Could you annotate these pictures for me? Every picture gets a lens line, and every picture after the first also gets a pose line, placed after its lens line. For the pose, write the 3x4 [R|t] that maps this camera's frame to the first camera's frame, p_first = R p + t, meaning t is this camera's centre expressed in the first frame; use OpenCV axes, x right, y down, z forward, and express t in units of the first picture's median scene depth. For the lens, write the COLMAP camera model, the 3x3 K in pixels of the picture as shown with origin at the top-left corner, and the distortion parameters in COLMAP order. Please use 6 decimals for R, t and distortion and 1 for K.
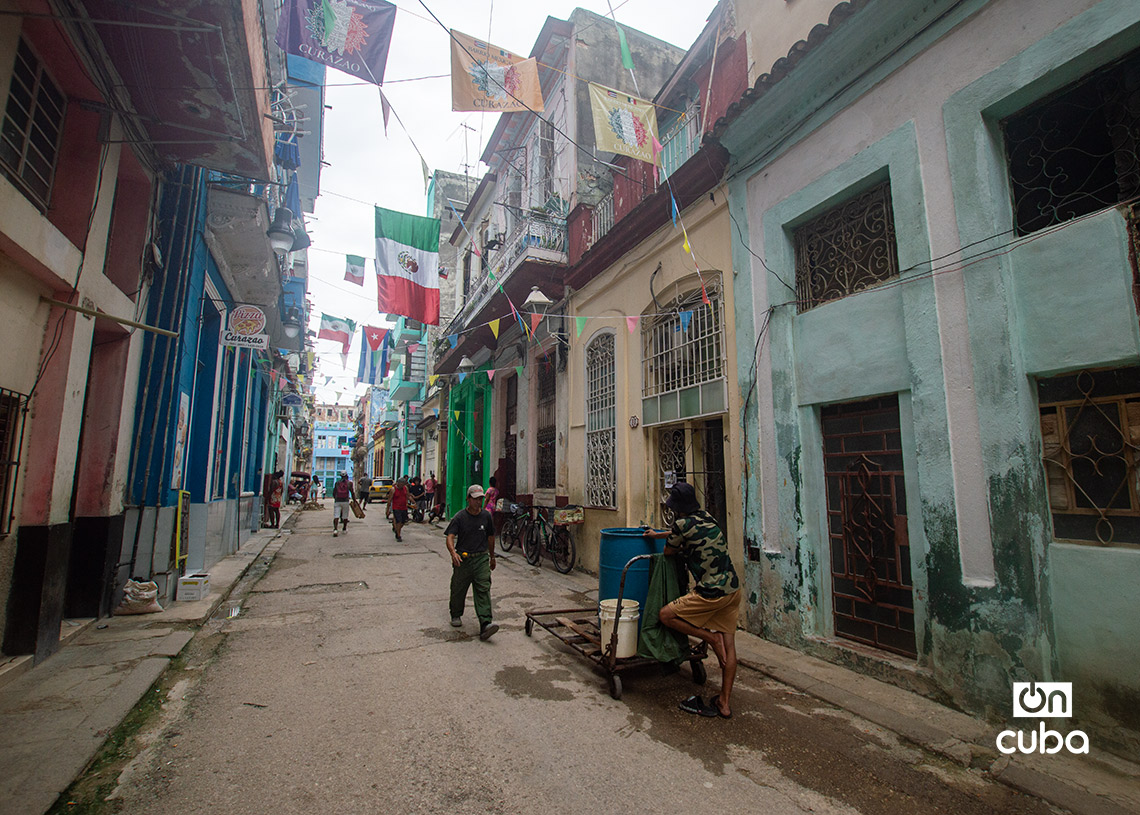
lens RADIAL K [[554.1, 0, 570.0], [0, 554.1, 407.5], [0, 0, 1]] dist [0.000876, 0.000066]
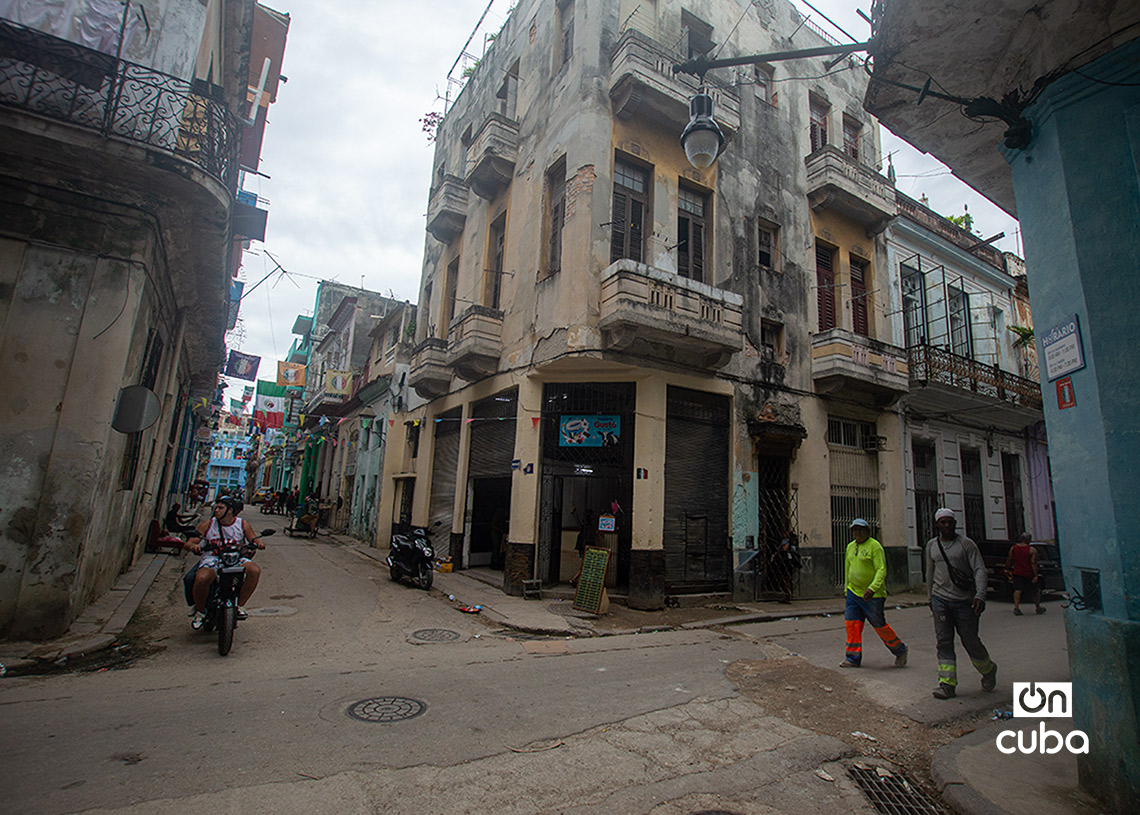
lens RADIAL K [[554.1, 0, 570.0], [0, 554.1, 407.5], [0, 0, 1]] dist [0.000876, 0.000066]
pose [[0.987063, 0.076641, 0.140831, 0.121164], [-0.070722, 0.996408, -0.046572, -0.037539], [-0.143894, 0.036009, 0.988938, -0.290532]]
